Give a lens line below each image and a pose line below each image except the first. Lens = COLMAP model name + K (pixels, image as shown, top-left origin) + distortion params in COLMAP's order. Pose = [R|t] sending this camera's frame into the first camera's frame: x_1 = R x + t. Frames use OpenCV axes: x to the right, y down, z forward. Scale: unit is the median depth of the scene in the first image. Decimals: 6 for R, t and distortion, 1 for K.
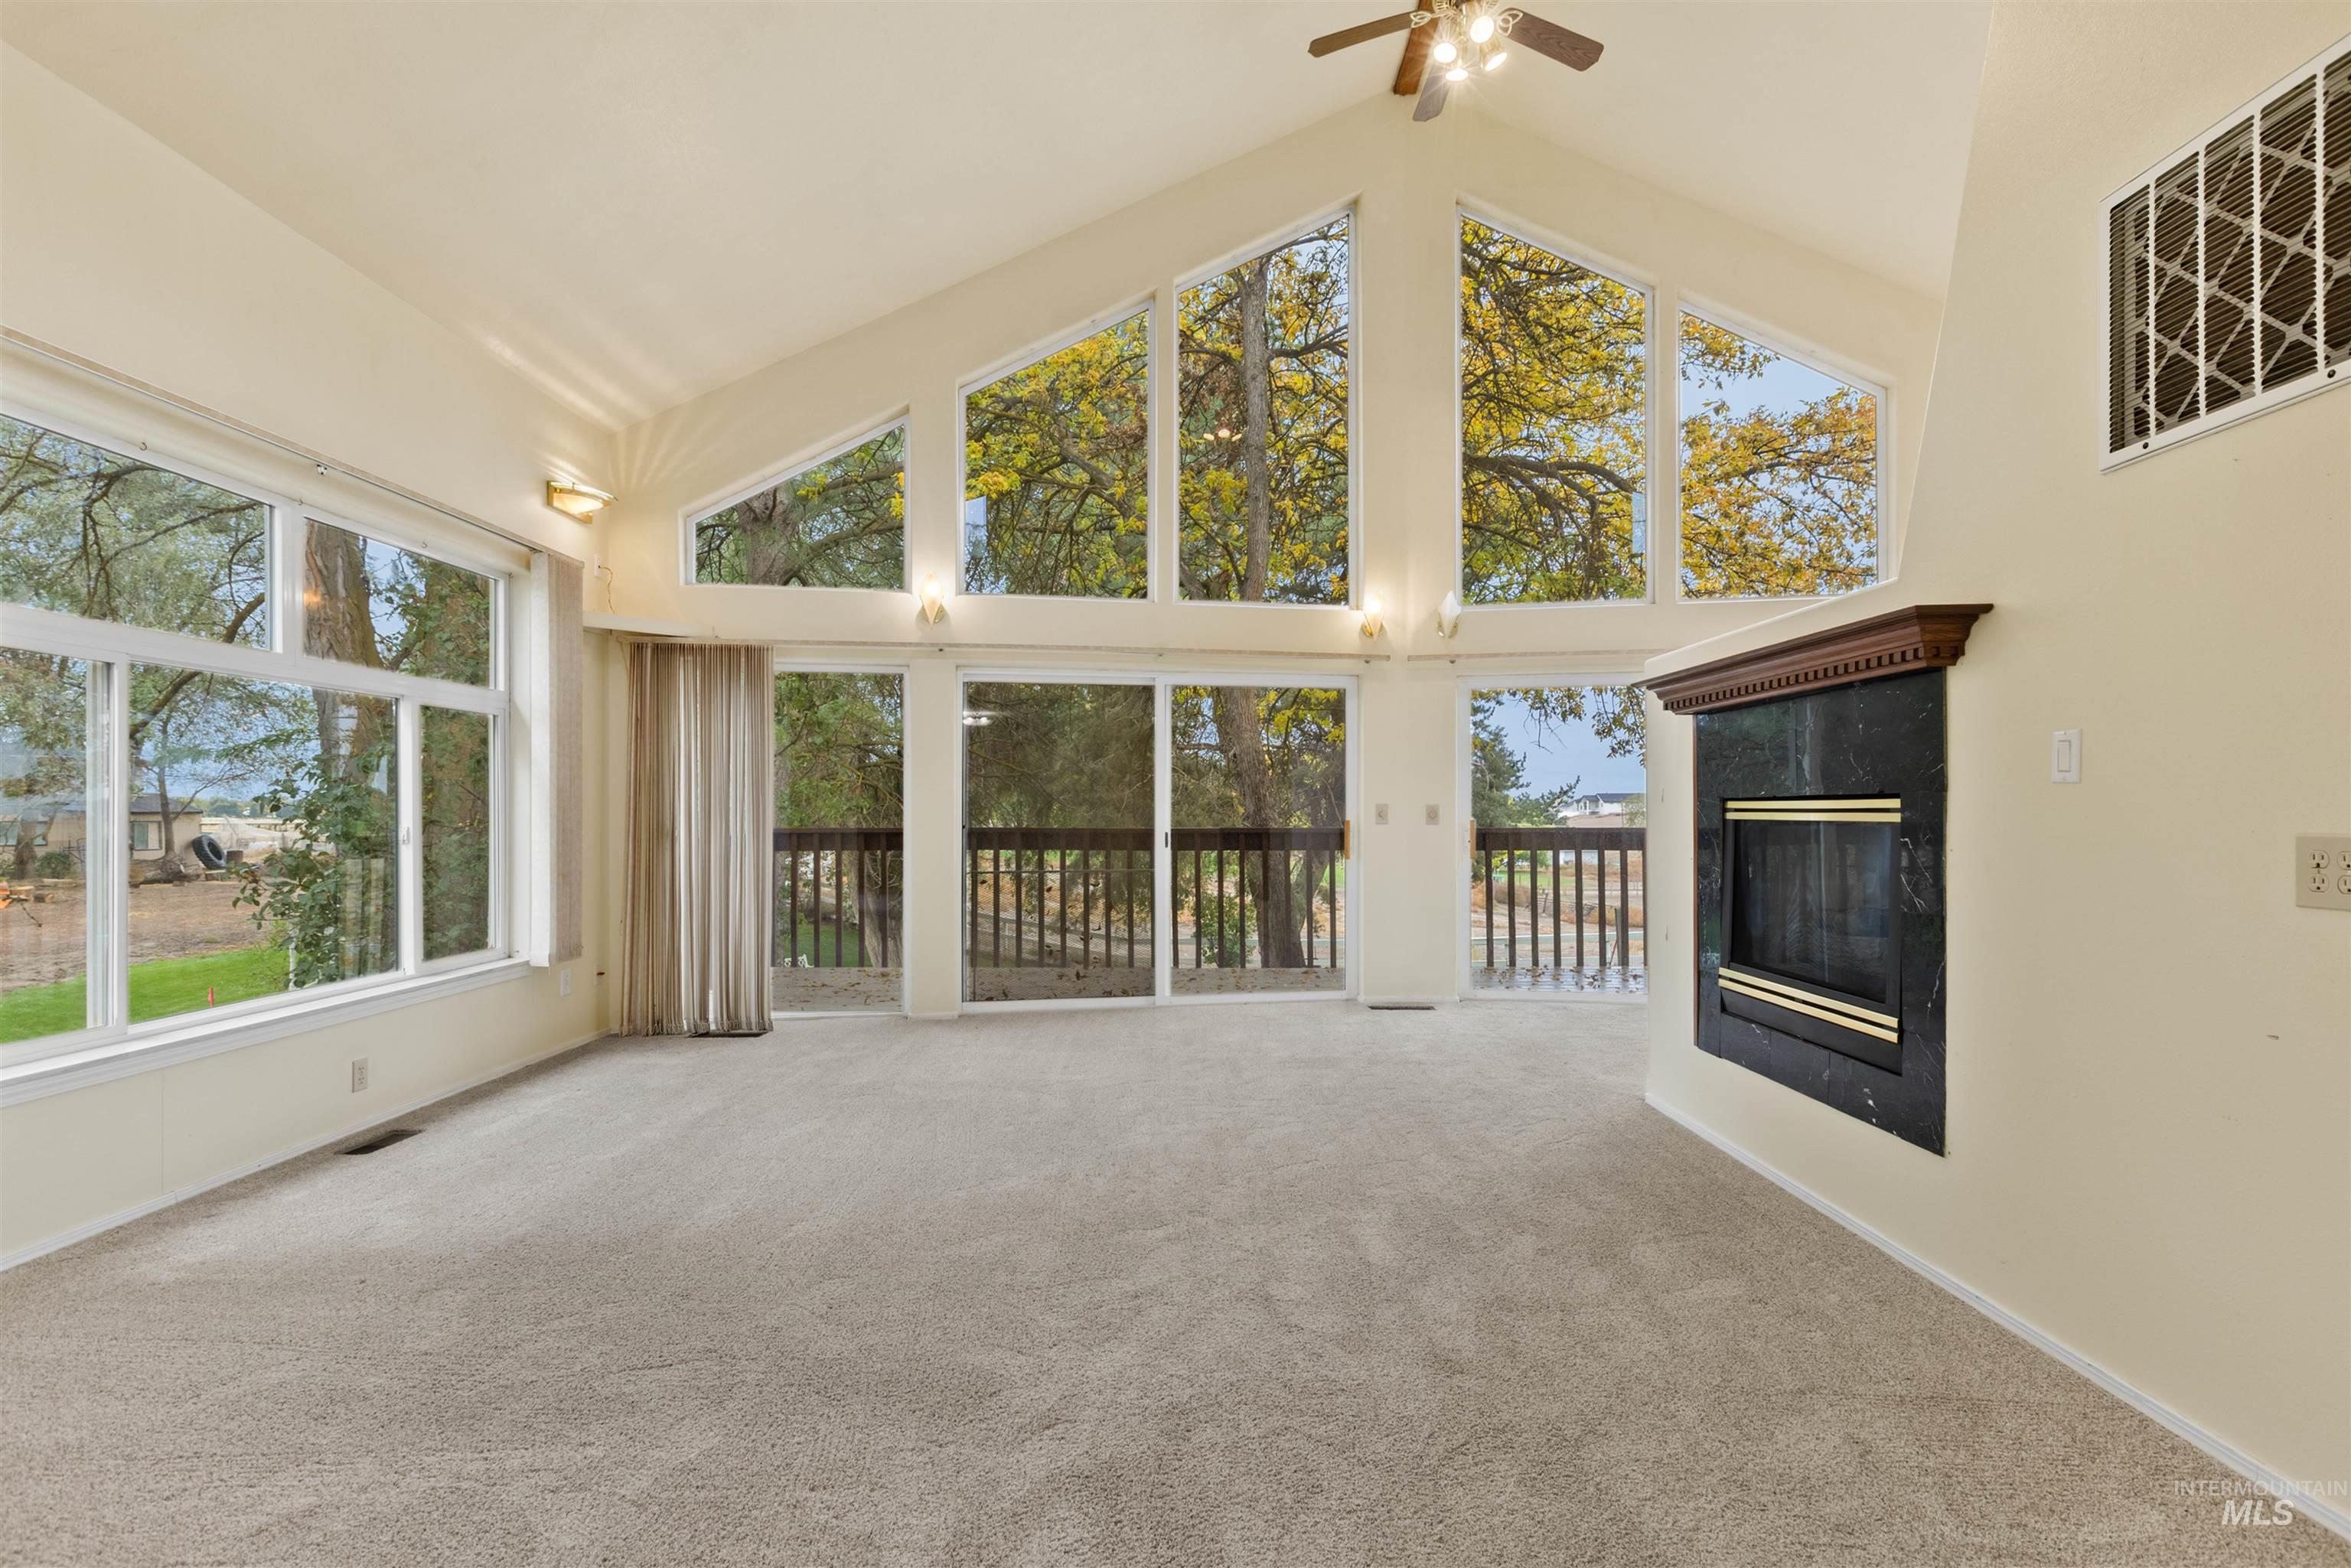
lens RADIAL K [[1063.5, 0, 1193.0], [0, 1063.5, 810.4], [0, 0, 1]] dist [-0.001656, 0.000105]
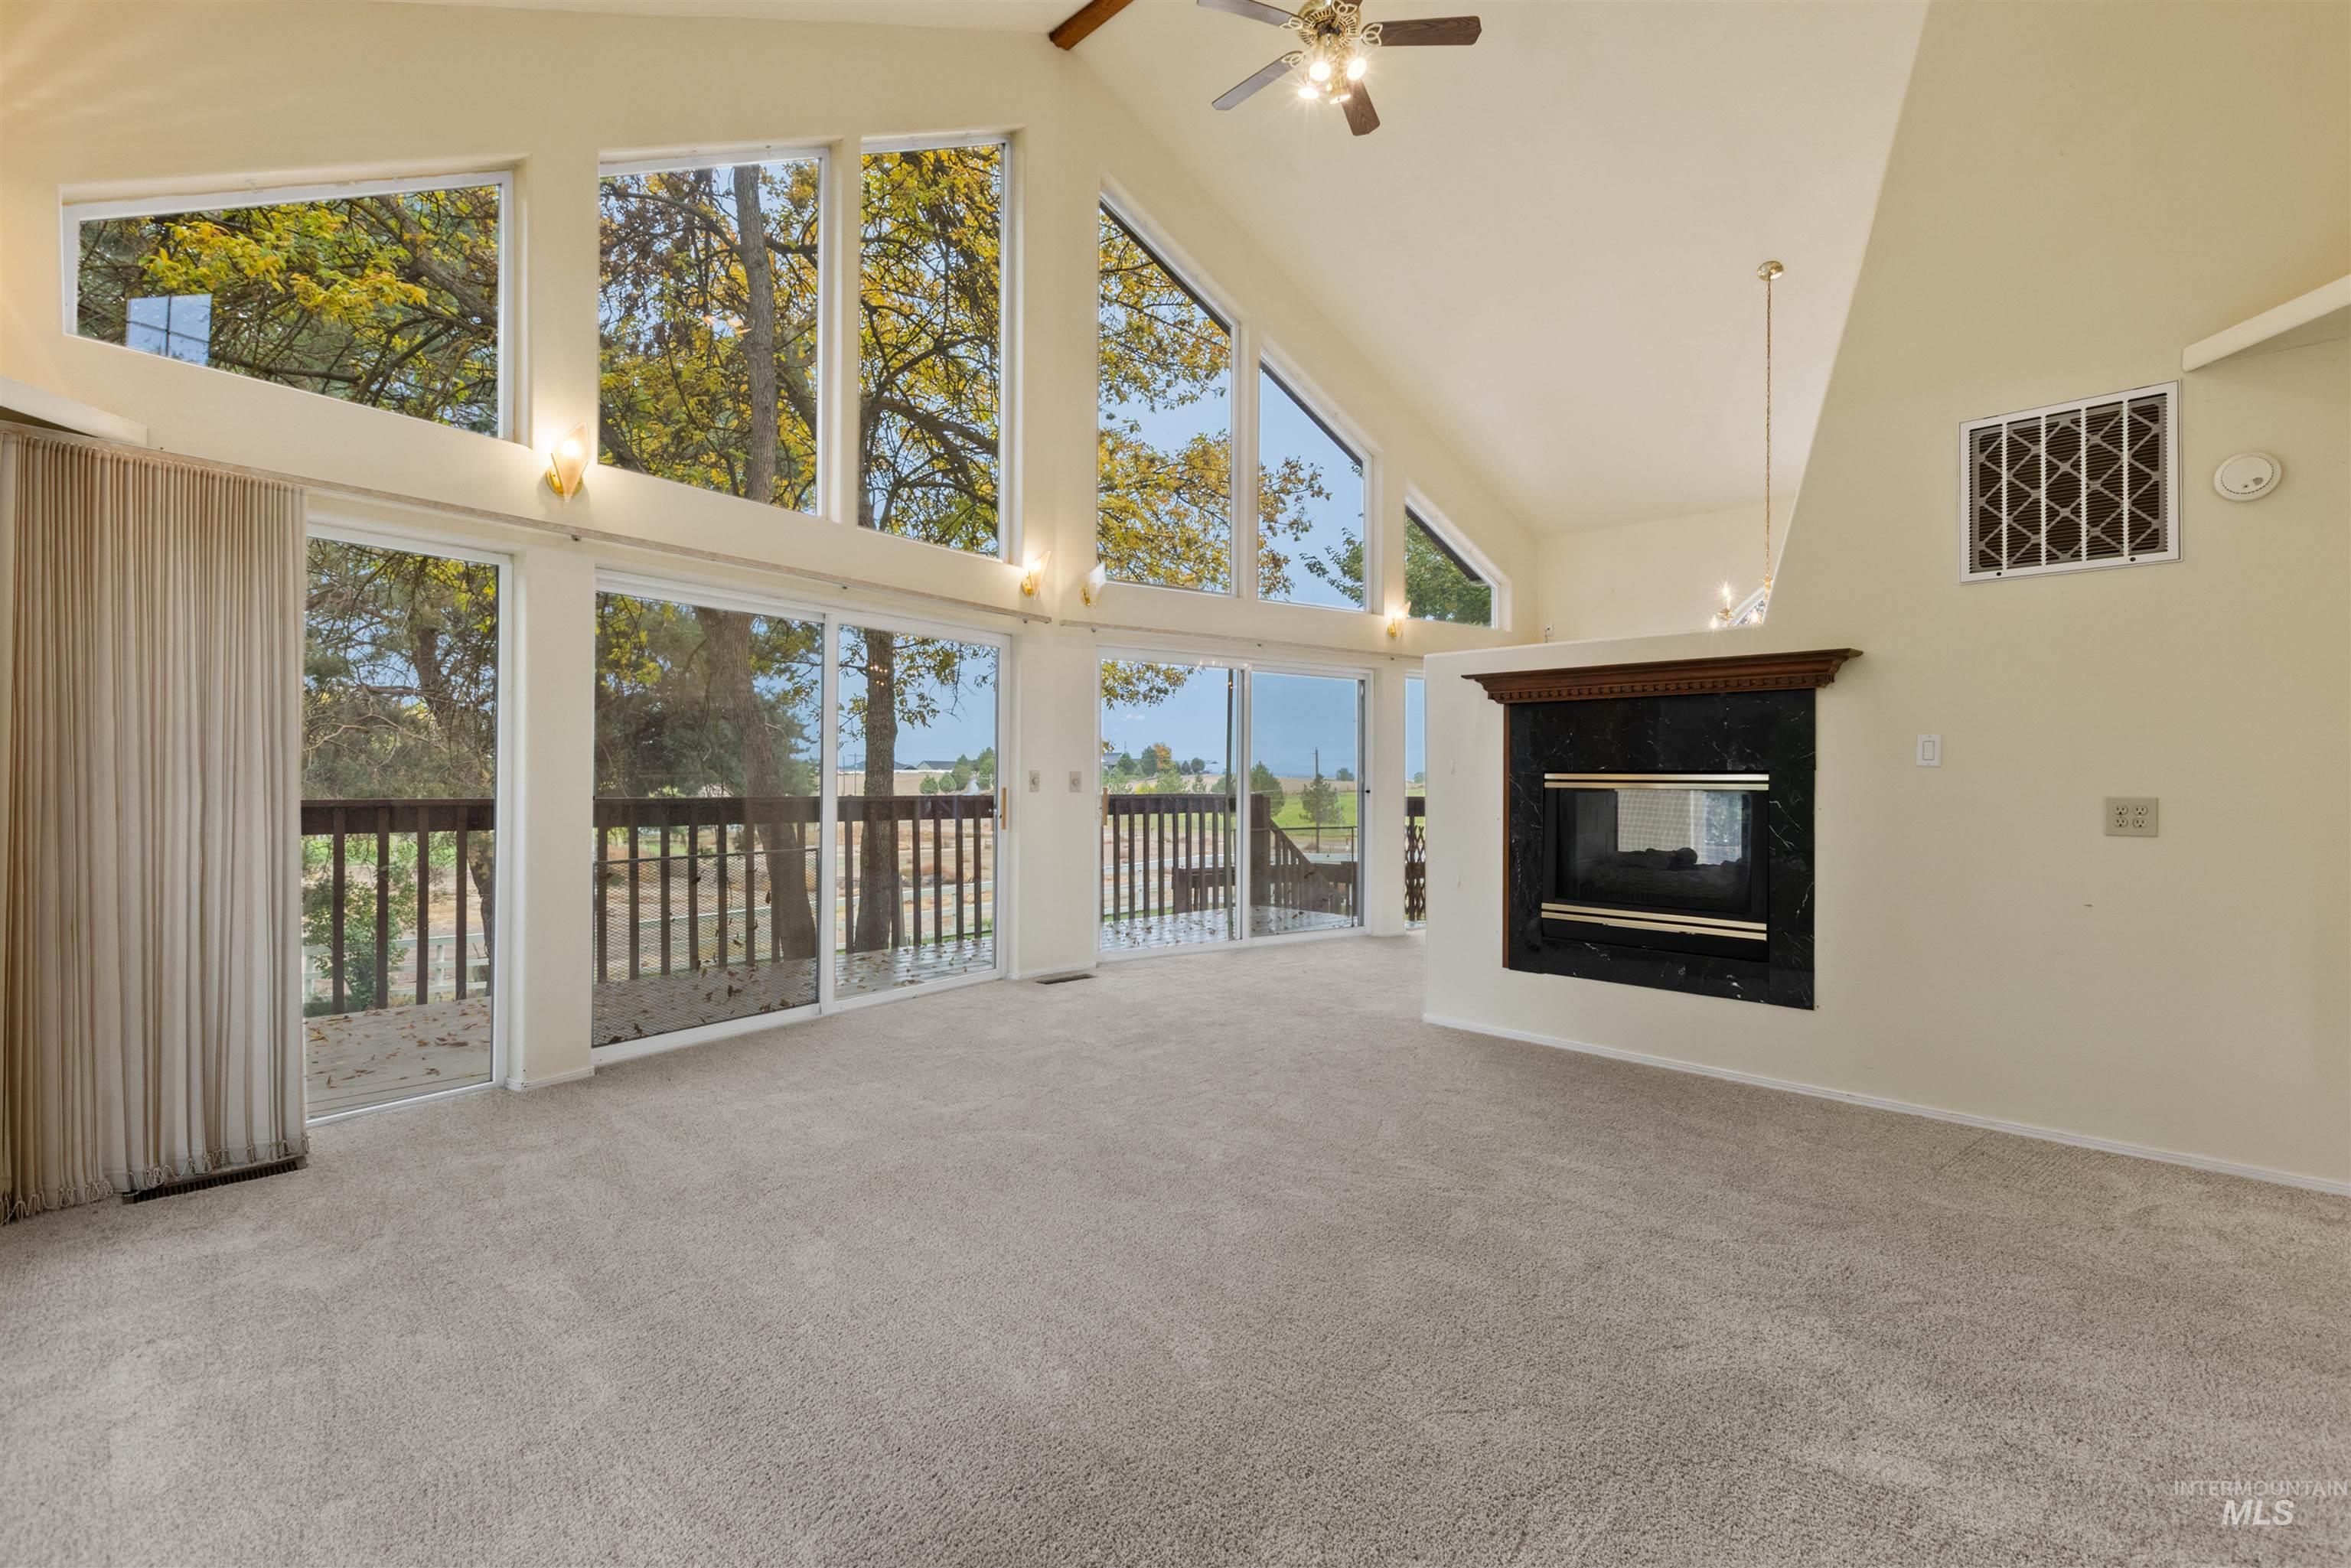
lens RADIAL K [[1069.3, 0, 1165.3], [0, 1069.3, 779.2], [0, 0, 1]] dist [0.002215, 0.000163]
pose [[0.713326, 0.003783, 0.700823, -0.447857], [-0.006522, 0.999978, 0.001240, -0.000280], [-0.700802, -0.005455, 0.713334, 0.243358]]
